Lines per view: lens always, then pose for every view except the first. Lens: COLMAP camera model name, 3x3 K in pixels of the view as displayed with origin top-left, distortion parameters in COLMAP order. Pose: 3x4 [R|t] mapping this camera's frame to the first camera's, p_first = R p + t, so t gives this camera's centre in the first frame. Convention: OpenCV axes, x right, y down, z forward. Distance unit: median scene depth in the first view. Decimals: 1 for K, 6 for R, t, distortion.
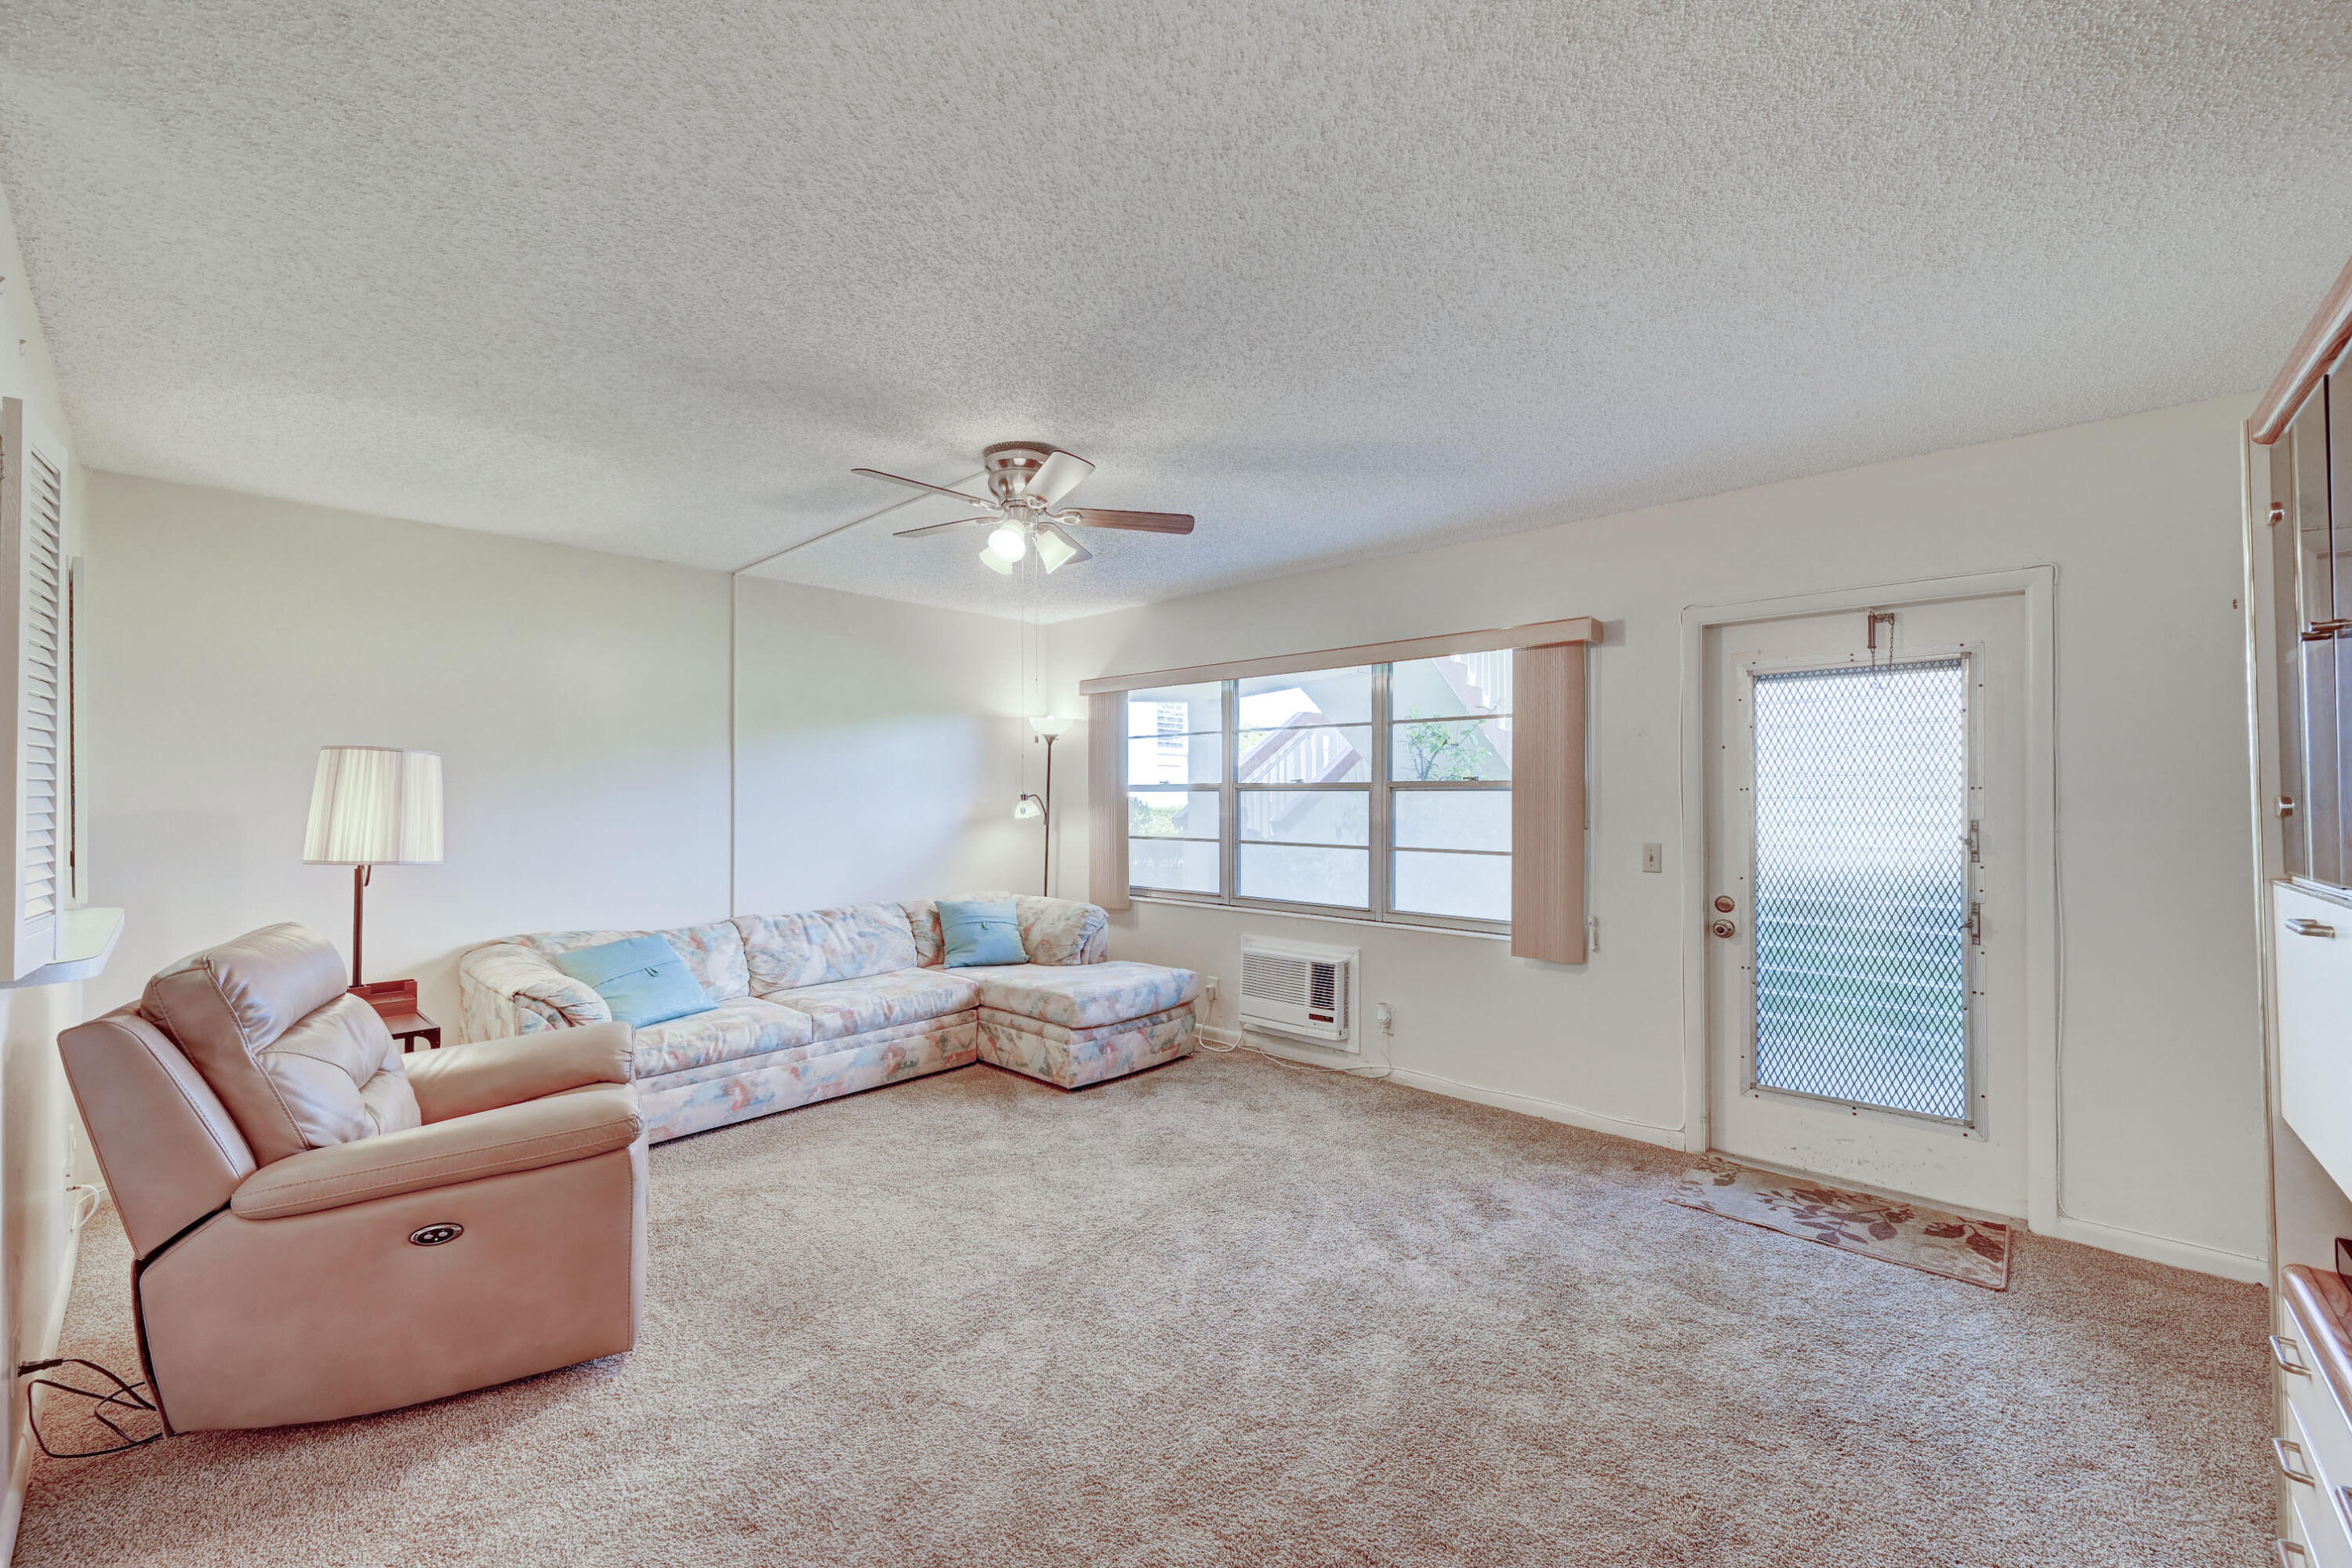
lens RADIAL K [[934.6, 0, 1176.0], [0, 934.6, 784.0], [0, 0, 1]] dist [0.000167, 0.000077]
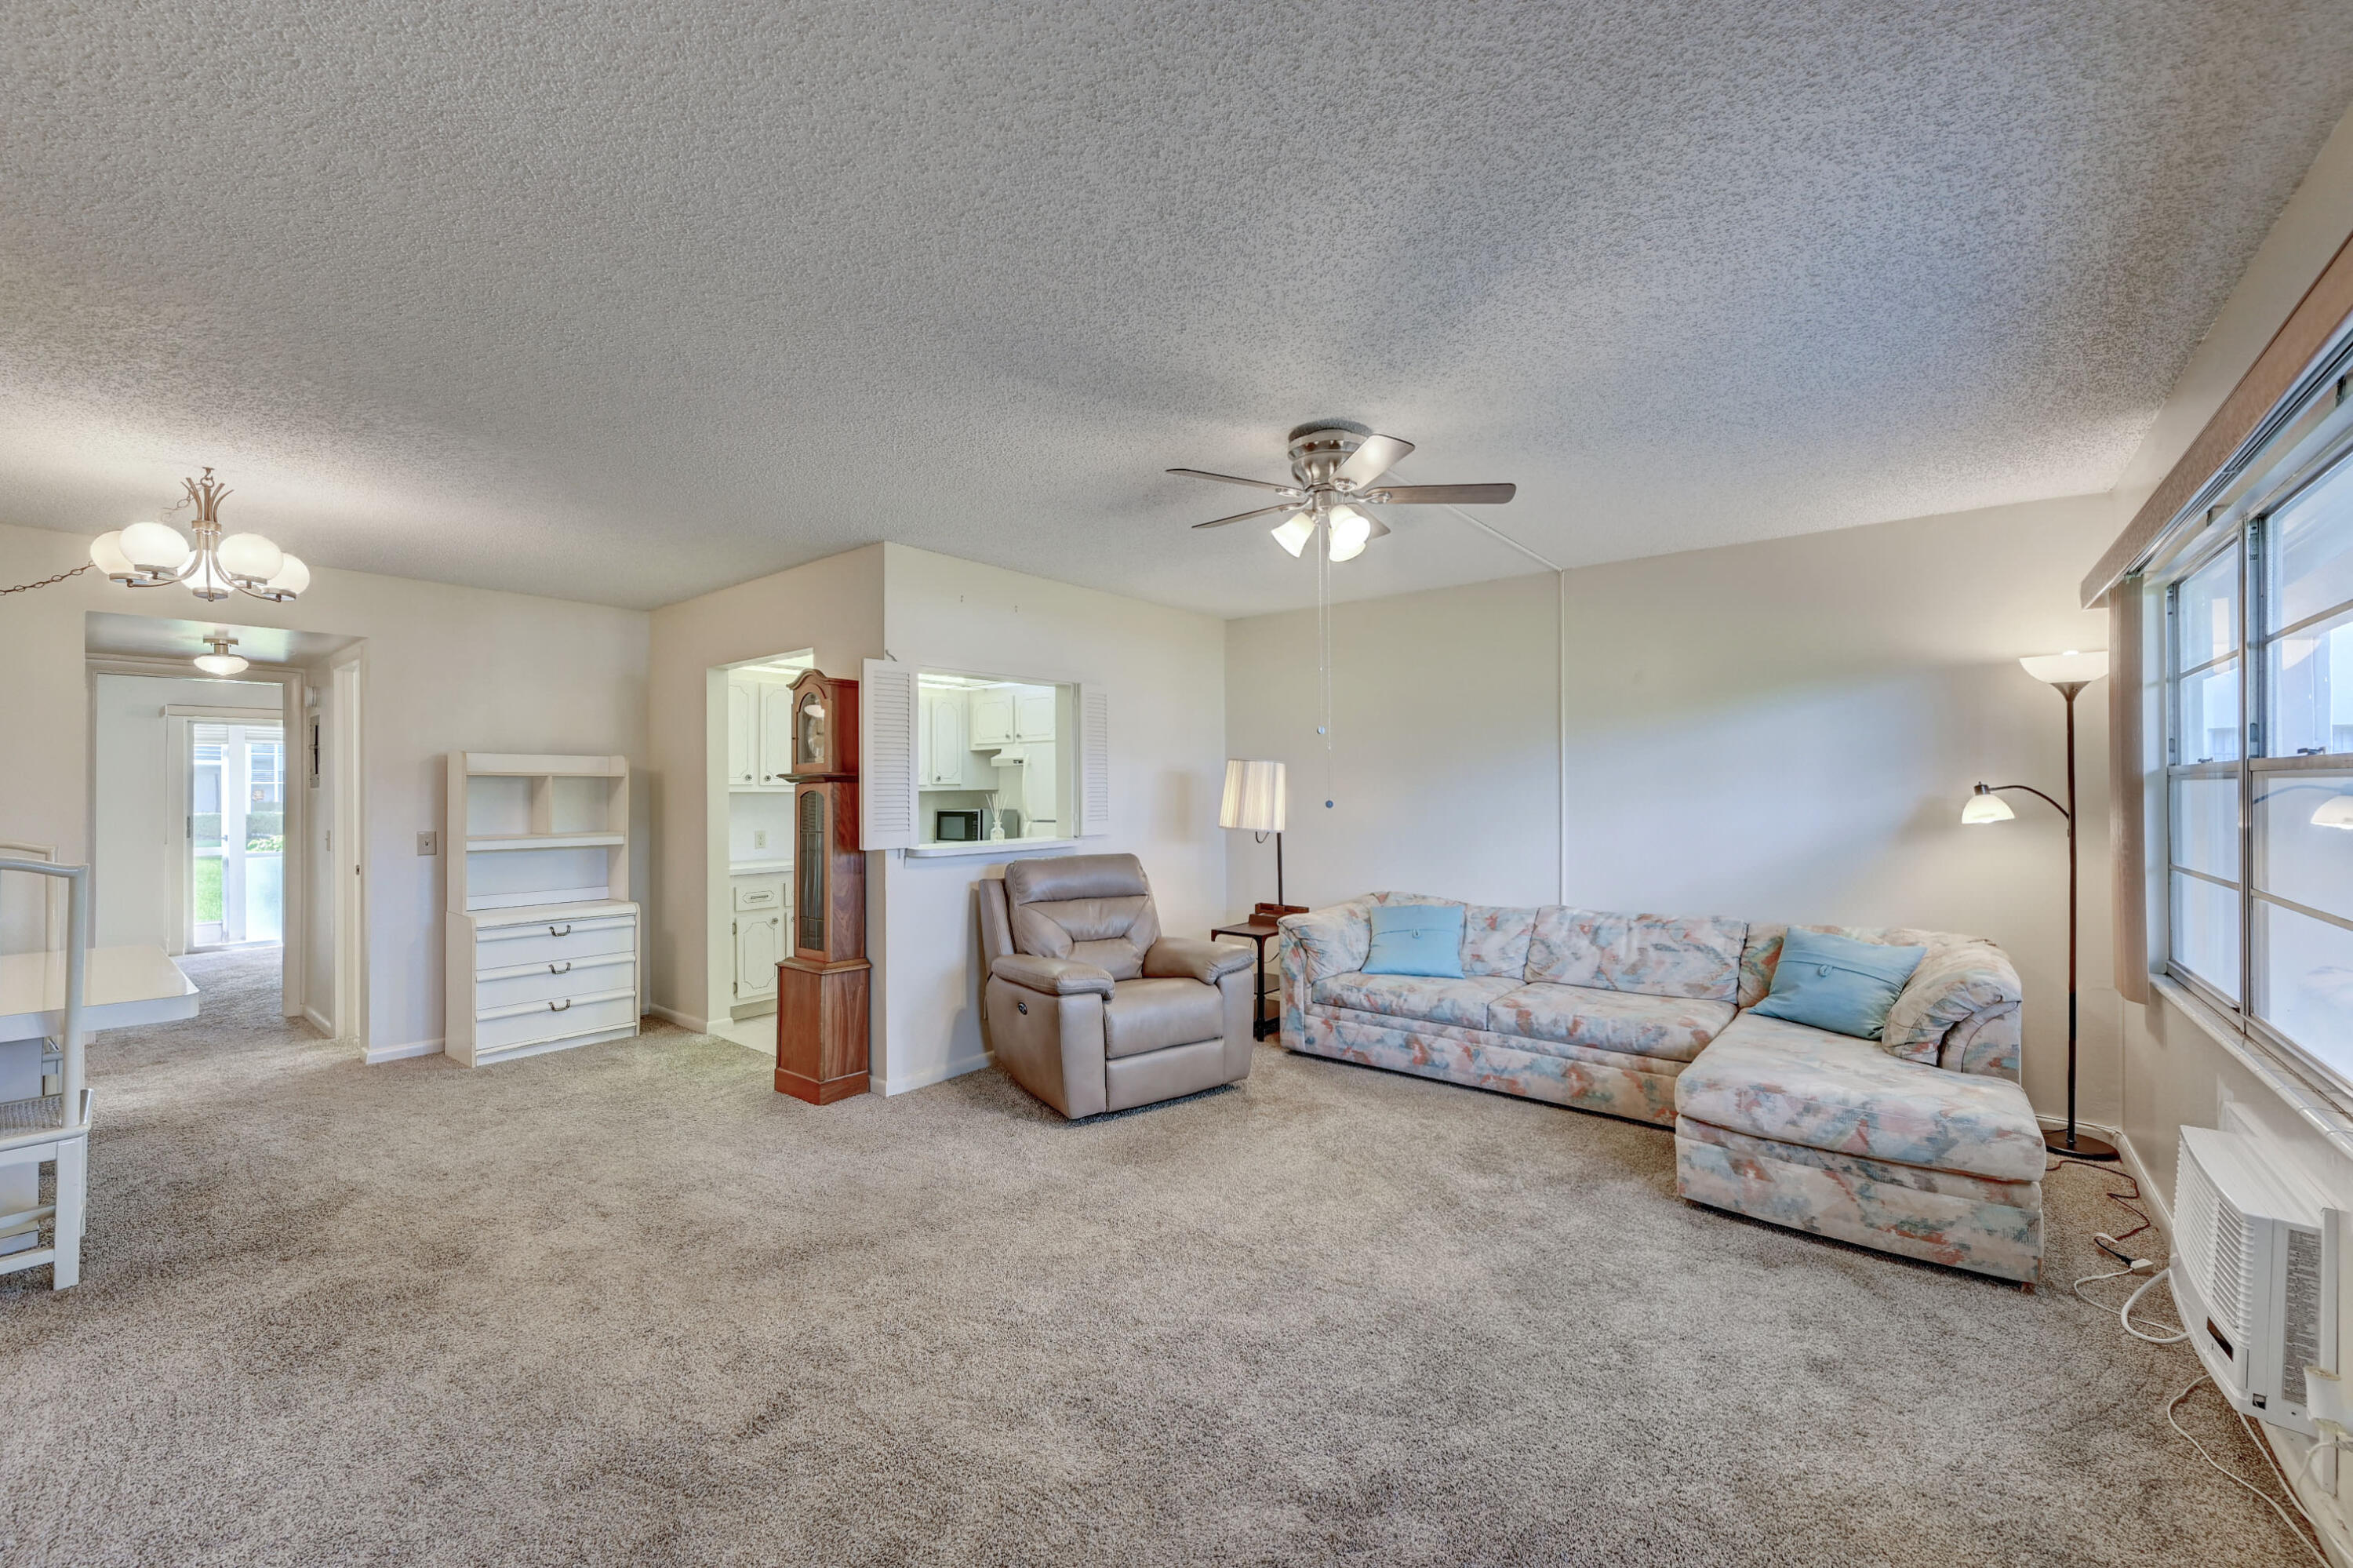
lens RADIAL K [[935.0, 0, 1176.5], [0, 935.0, 784.0], [0, 0, 1]] dist [0.000167, 0.000077]
pose [[0.059897, -0.002481, -0.998202, 0.604259], [0.015795, 0.999874, -0.001538, 0.003983], [0.998080, -0.015674, 0.059928, 0.598250]]
